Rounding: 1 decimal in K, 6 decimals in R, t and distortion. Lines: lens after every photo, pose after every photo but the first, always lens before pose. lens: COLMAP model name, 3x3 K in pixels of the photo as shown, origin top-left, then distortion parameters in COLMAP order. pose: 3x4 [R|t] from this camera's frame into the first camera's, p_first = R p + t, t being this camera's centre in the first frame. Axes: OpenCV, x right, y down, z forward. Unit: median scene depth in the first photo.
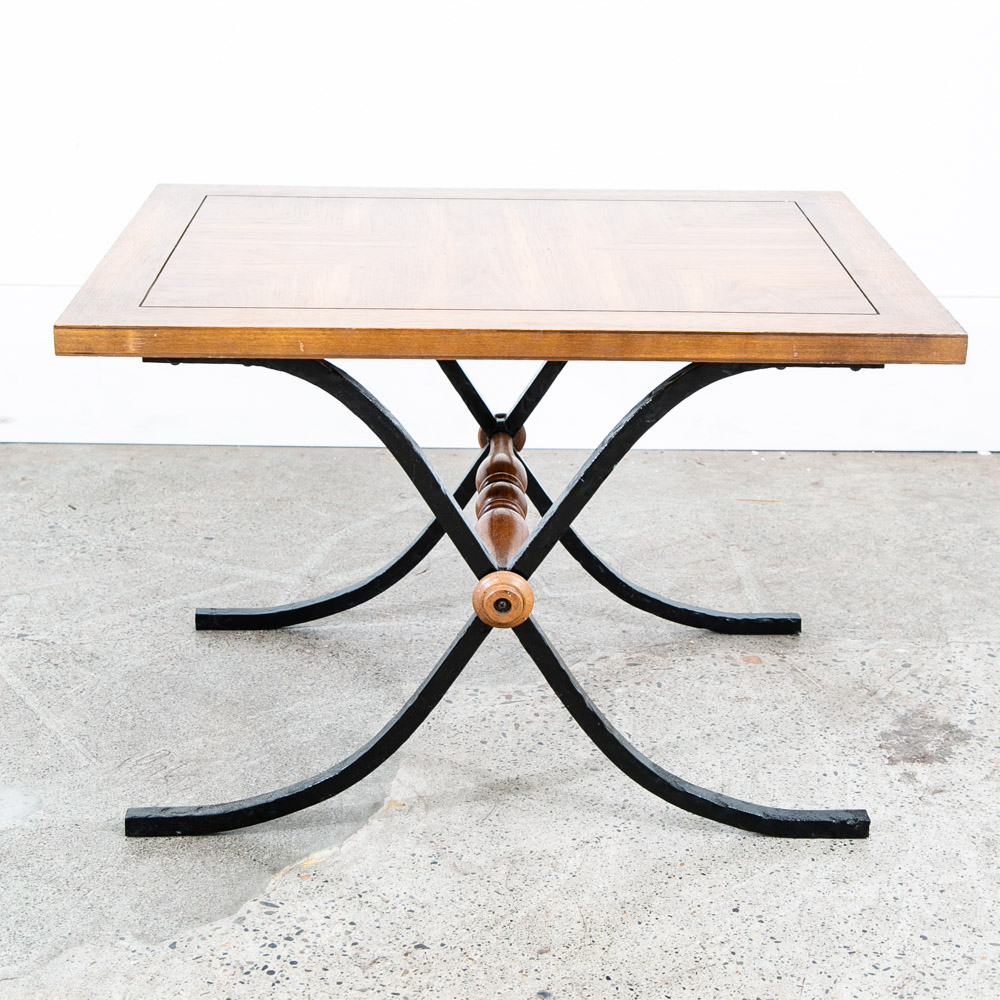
lens RADIAL K [[2056.2, 0, 511.5], [0, 2056.2, 500.5], [0, 0, 1]] dist [0.078350, 0.057821]
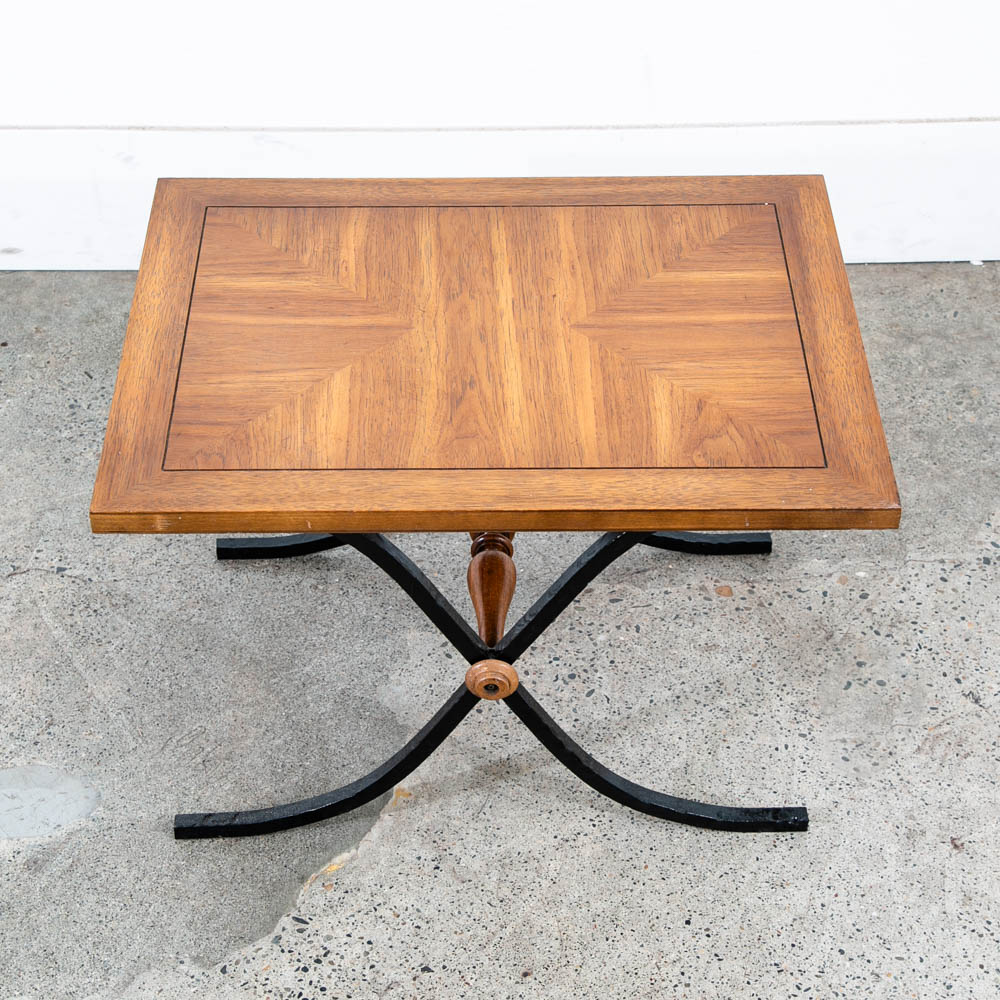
lens RADIAL K [[2228.7, 0, 500.6], [0, 2228.7, 596.6], [0, 0, 1]] dist [0.089535, 0.108421]
pose [[0.999852, -0.004507, -0.016607, 0.020567], [0.010269, 0.930696, 0.365649, -0.424206], [0.013808, -0.365766, 0.930605, -0.132896]]
